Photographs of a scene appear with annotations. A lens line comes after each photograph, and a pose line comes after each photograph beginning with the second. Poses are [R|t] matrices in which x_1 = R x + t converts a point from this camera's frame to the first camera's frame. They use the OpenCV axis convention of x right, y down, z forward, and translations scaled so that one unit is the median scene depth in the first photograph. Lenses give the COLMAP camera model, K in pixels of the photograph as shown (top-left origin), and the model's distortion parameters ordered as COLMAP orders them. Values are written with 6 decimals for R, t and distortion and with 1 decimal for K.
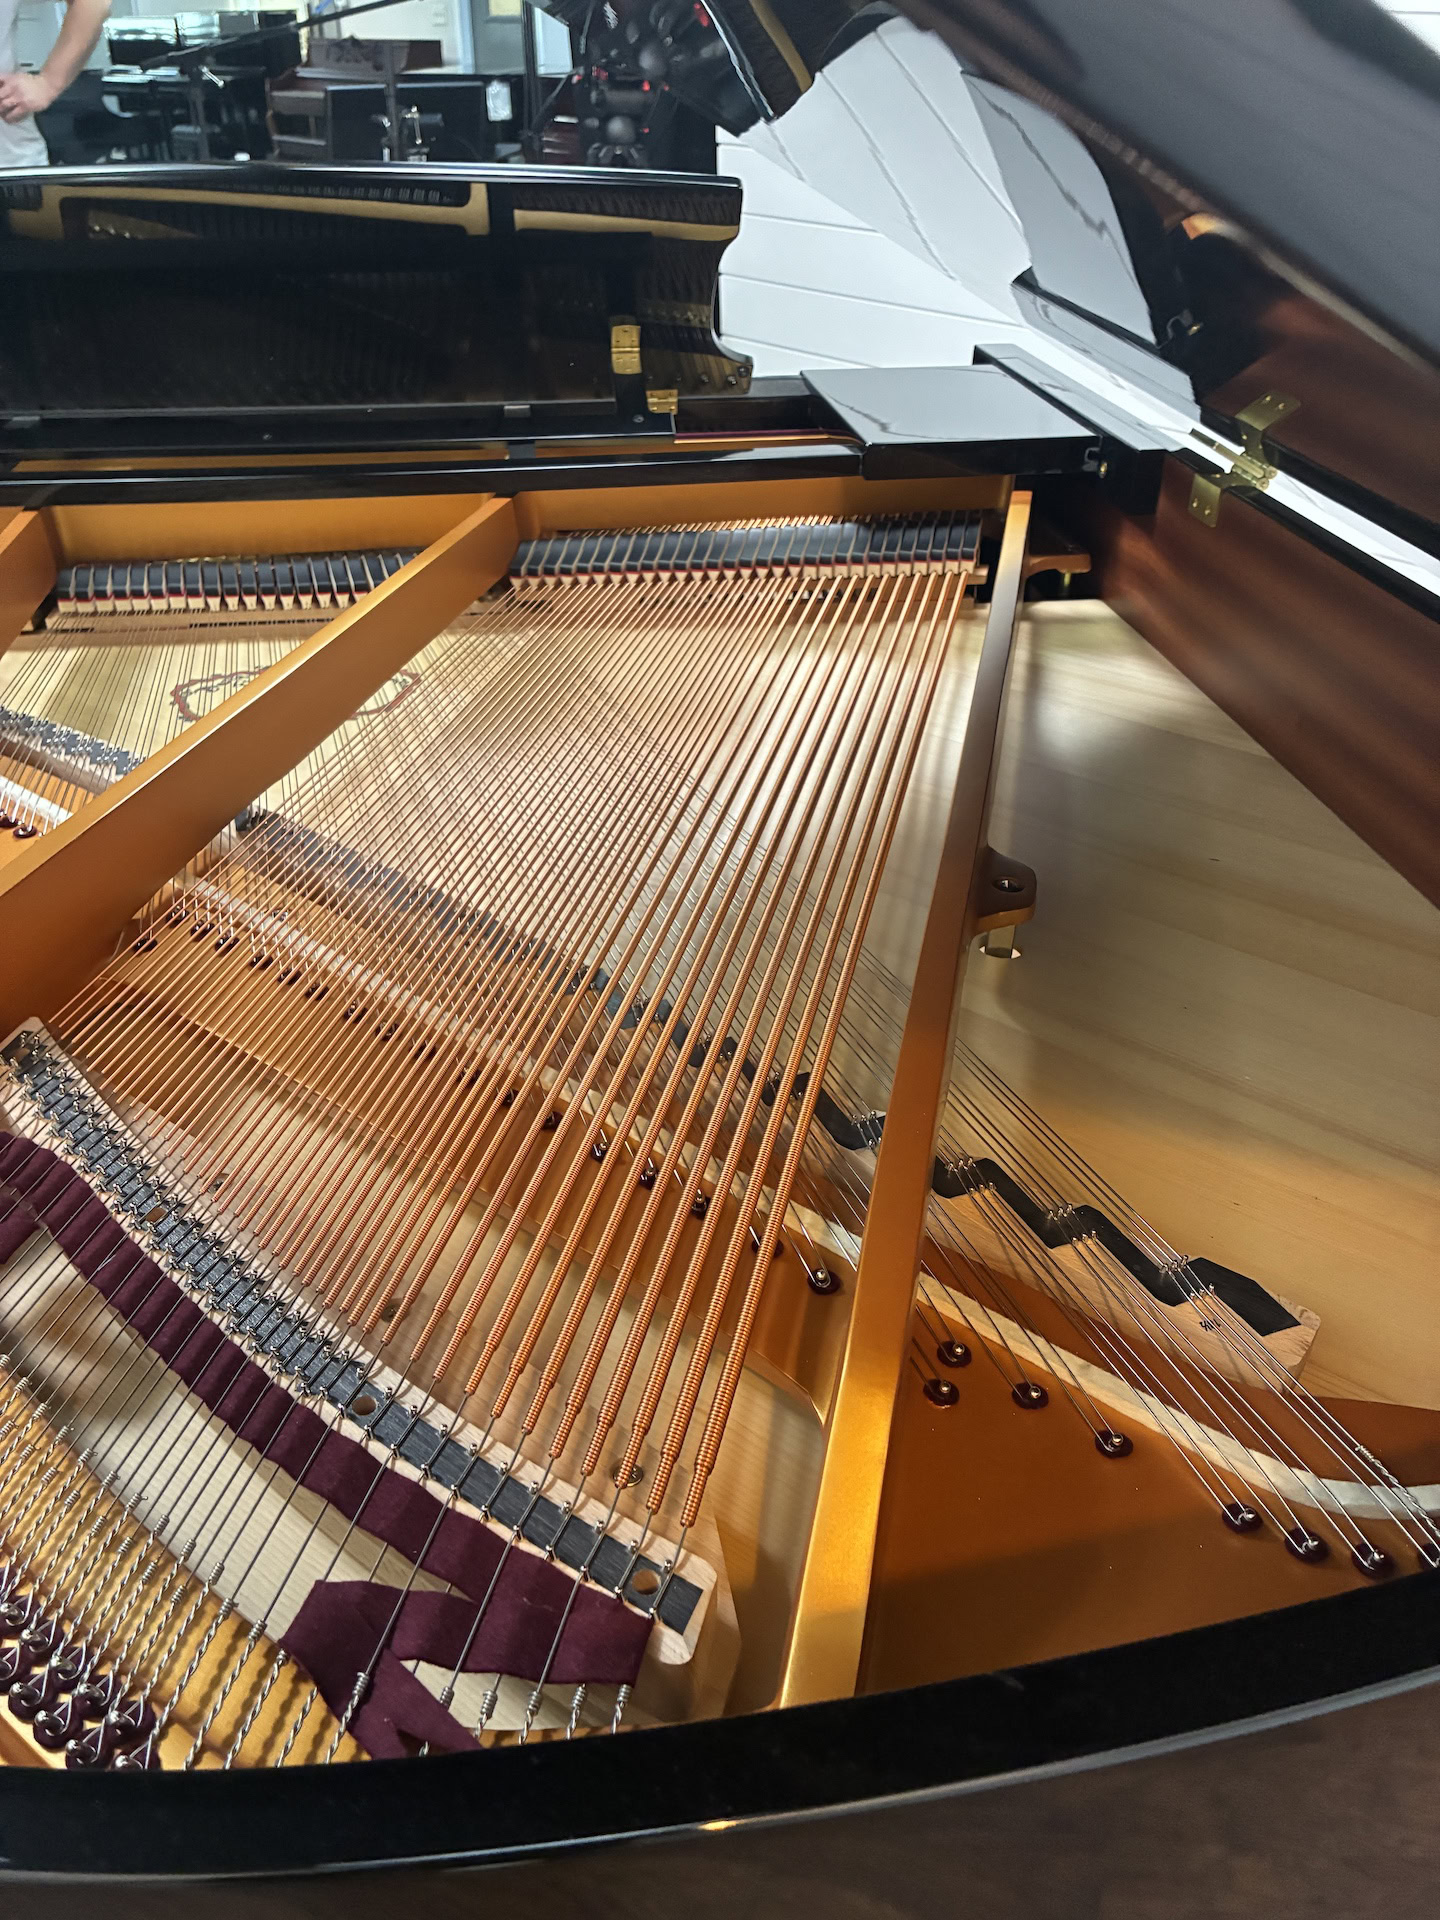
lens RADIAL K [[1435.5, 0, 720.8], [0, 1435.5, 883.0], [0, 0, 1]] dist [0.027483, -0.040163]
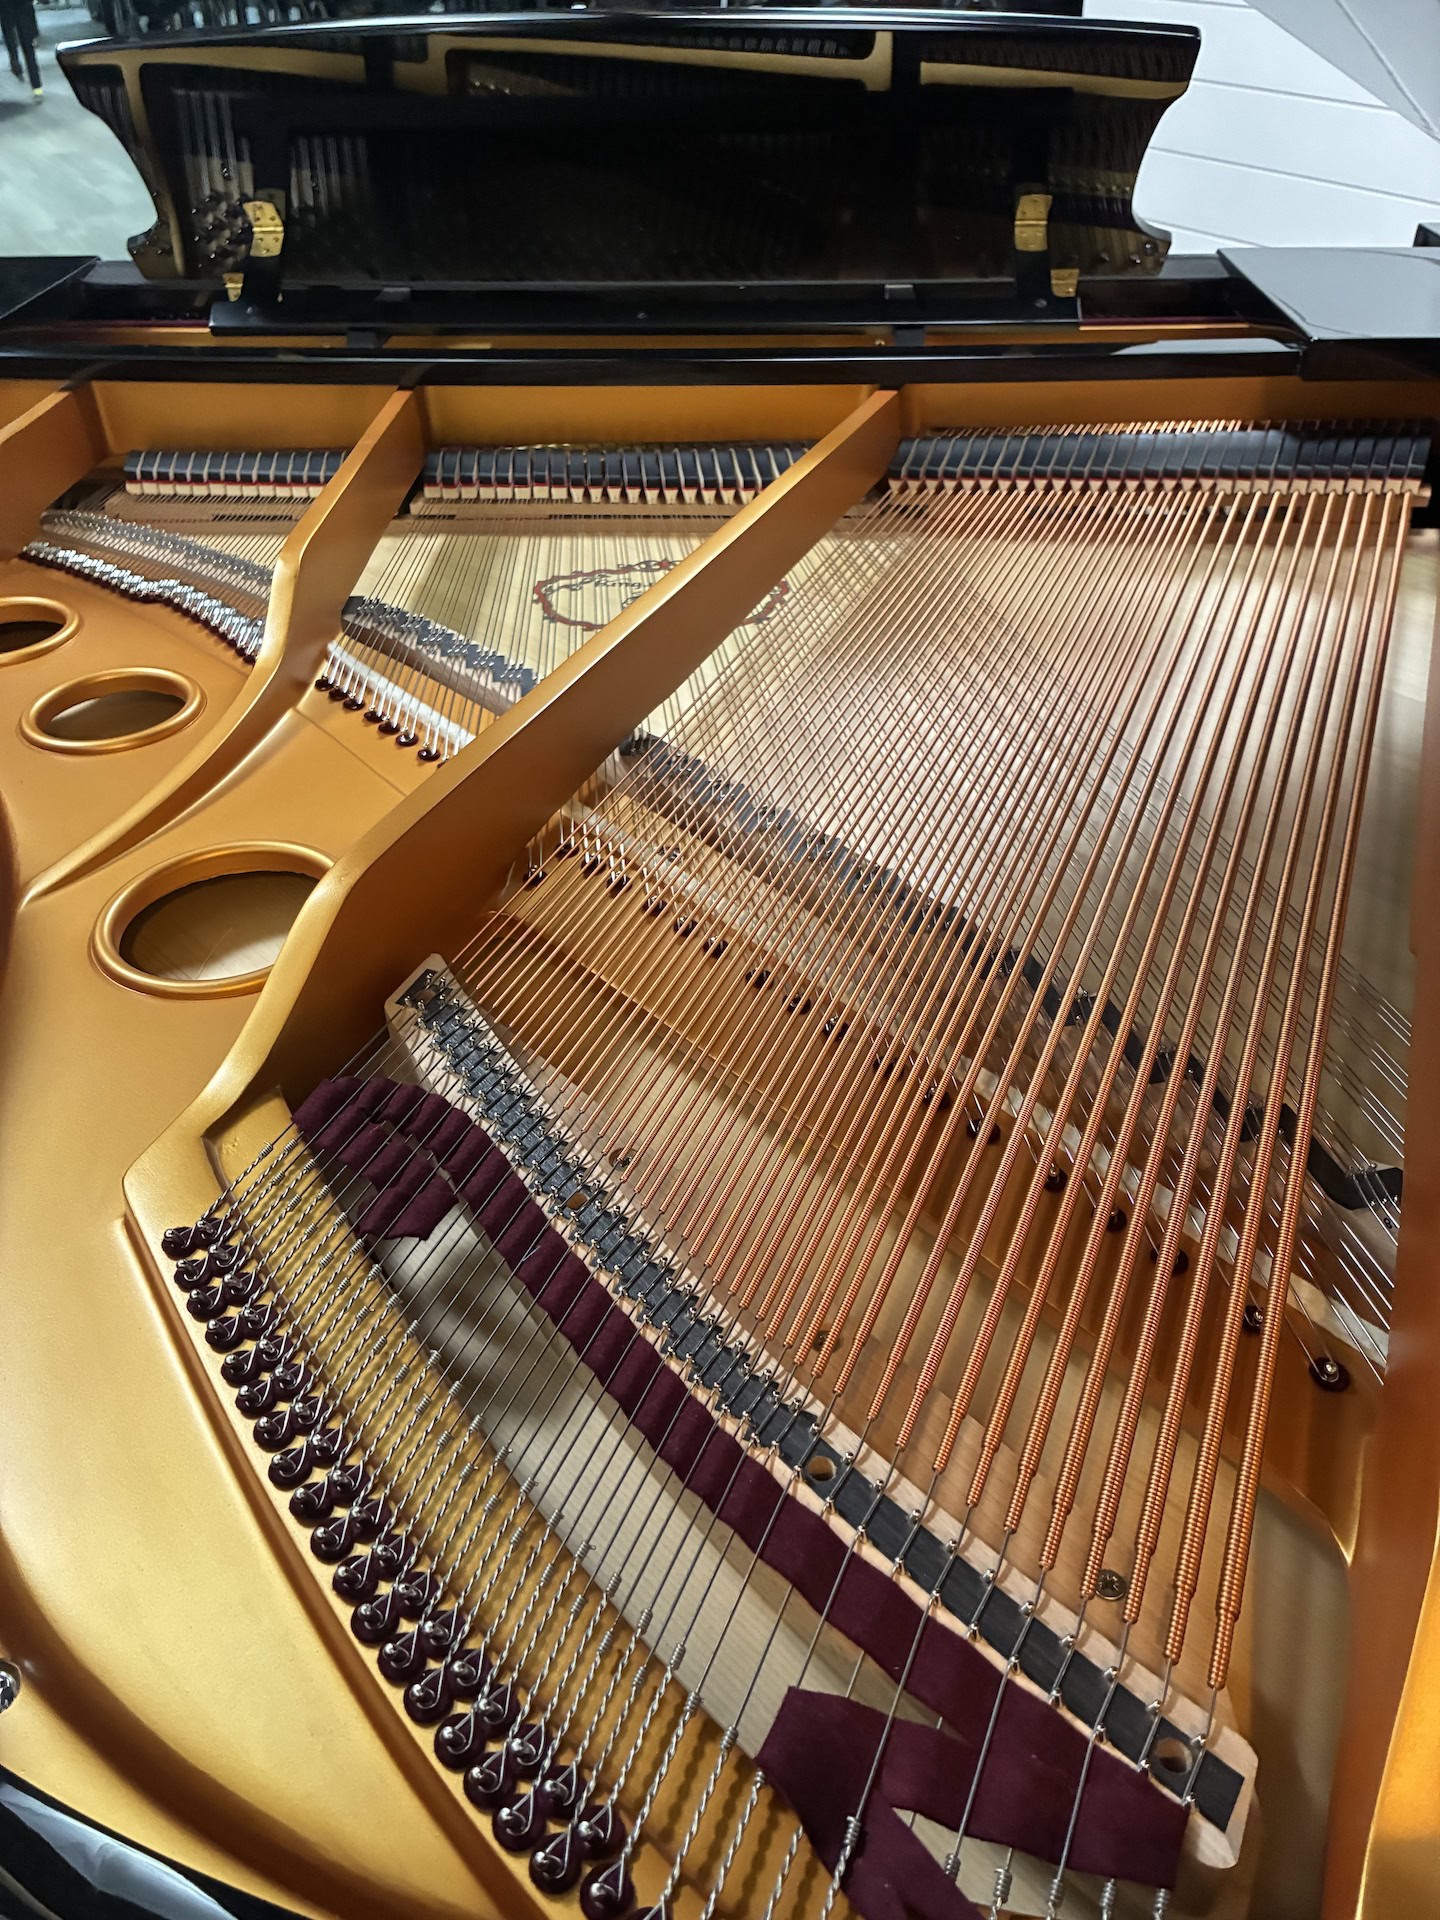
lens RADIAL K [[1435.5, 0, 720.8], [0, 1435.5, 883.0], [0, 0, 1]] dist [0.027483, -0.040163]
pose [[0.982984, 0.088336, -0.161058, -0.088719], [-0.075035, 0.993388, 0.086890, -0.030689], [0.167668, -0.073326, 0.983113, 0.064842]]
